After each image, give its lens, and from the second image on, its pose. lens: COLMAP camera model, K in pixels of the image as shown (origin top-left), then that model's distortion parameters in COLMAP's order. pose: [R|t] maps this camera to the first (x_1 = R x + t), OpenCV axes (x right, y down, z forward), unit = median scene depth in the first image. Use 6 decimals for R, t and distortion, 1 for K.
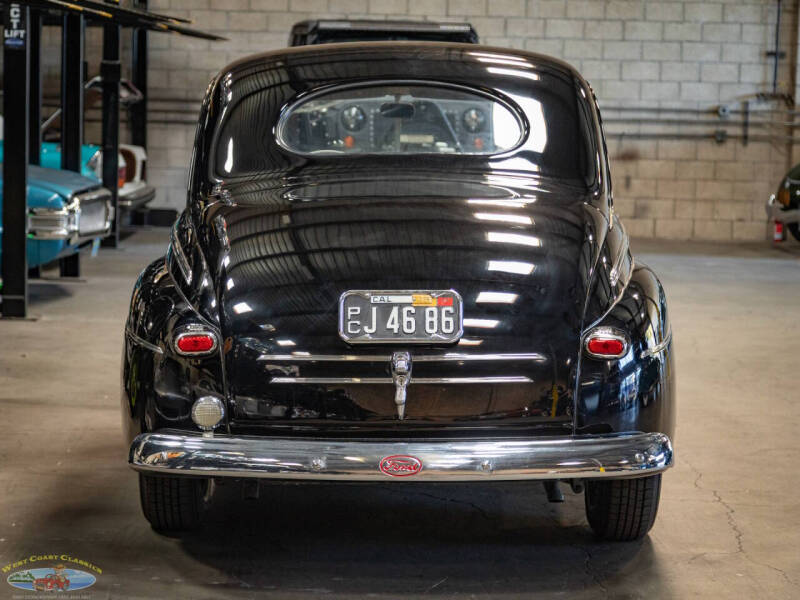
lens RADIAL K [[2567.4, 0, 400.0], [0, 2567.4, 300.0], [0, 0, 1]] dist [-0.047604, 0.299020]
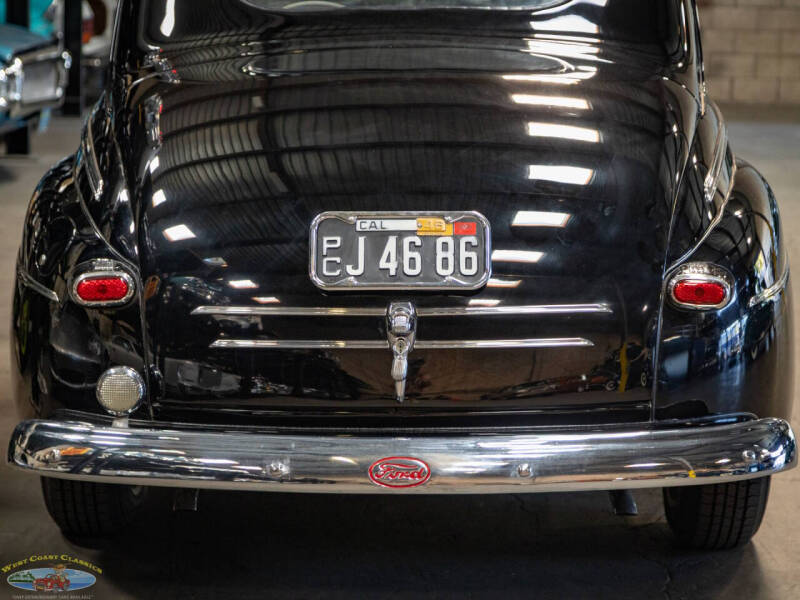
lens RADIAL K [[2567.4, 0, 400.0], [0, 2567.4, 300.0], [0, 0, 1]] dist [-0.047604, 0.299020]
pose [[0.999837, -0.000715, -0.018044, 0.012236], [0.001838, 0.998055, 0.062318, -0.022438], [0.017964, -0.062341, 0.997893, 0.308422]]
